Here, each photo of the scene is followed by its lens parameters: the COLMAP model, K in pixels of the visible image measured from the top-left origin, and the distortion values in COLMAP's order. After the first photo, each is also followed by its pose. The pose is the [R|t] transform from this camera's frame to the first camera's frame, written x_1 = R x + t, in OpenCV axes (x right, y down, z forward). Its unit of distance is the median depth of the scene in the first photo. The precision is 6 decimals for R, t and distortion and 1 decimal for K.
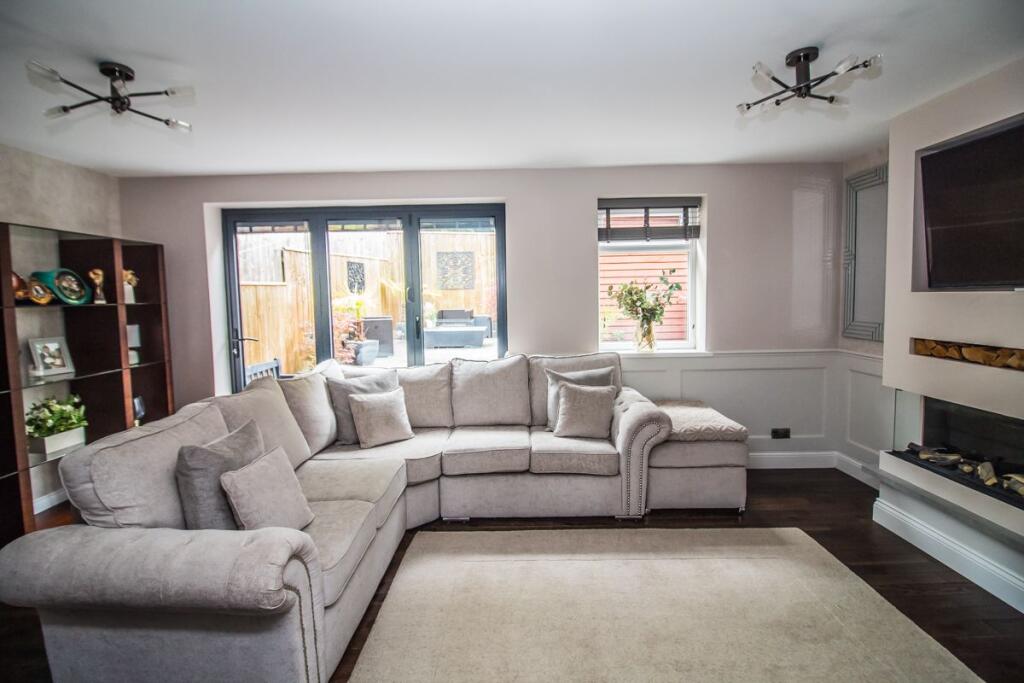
lens RADIAL K [[471.7, 0, 510.1], [0, 471.7, 327.0], [0, 0, 1]] dist [0.001469, -0.014023]
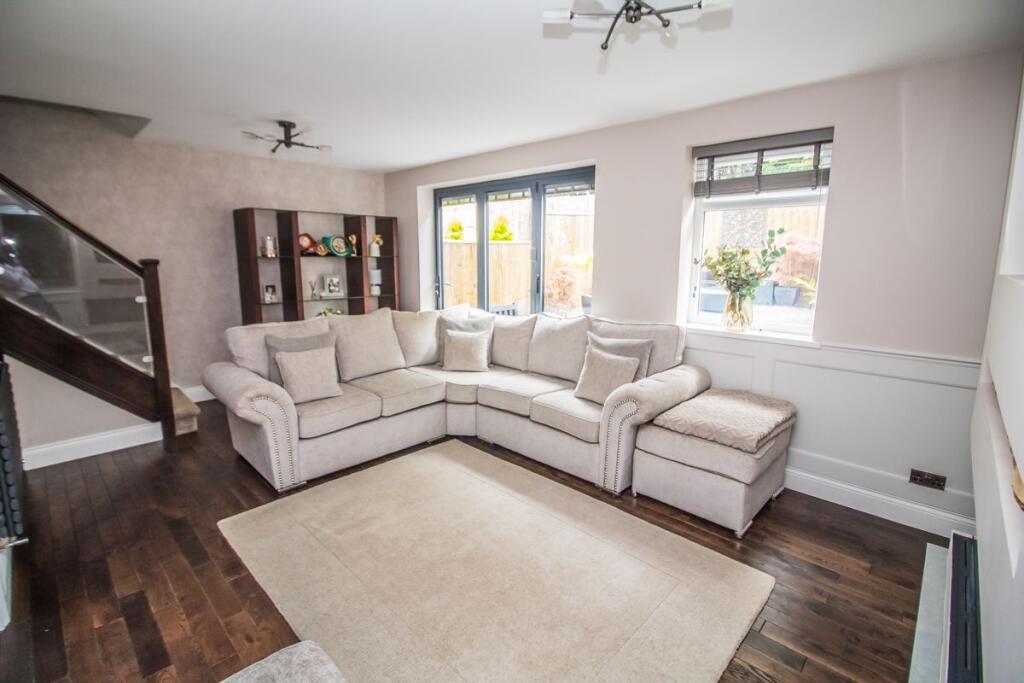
lens RADIAL K [[471.7, 0, 510.1], [0, 471.7, 327.0], [0, 0, 1]] dist [0.001469, -0.014023]
pose [[0.727202, 0.126861, -0.674599, 0.601515], [-0.062814, 0.990948, 0.118641, -0.029271], [0.683543, -0.043902, 0.728589, 0.135053]]
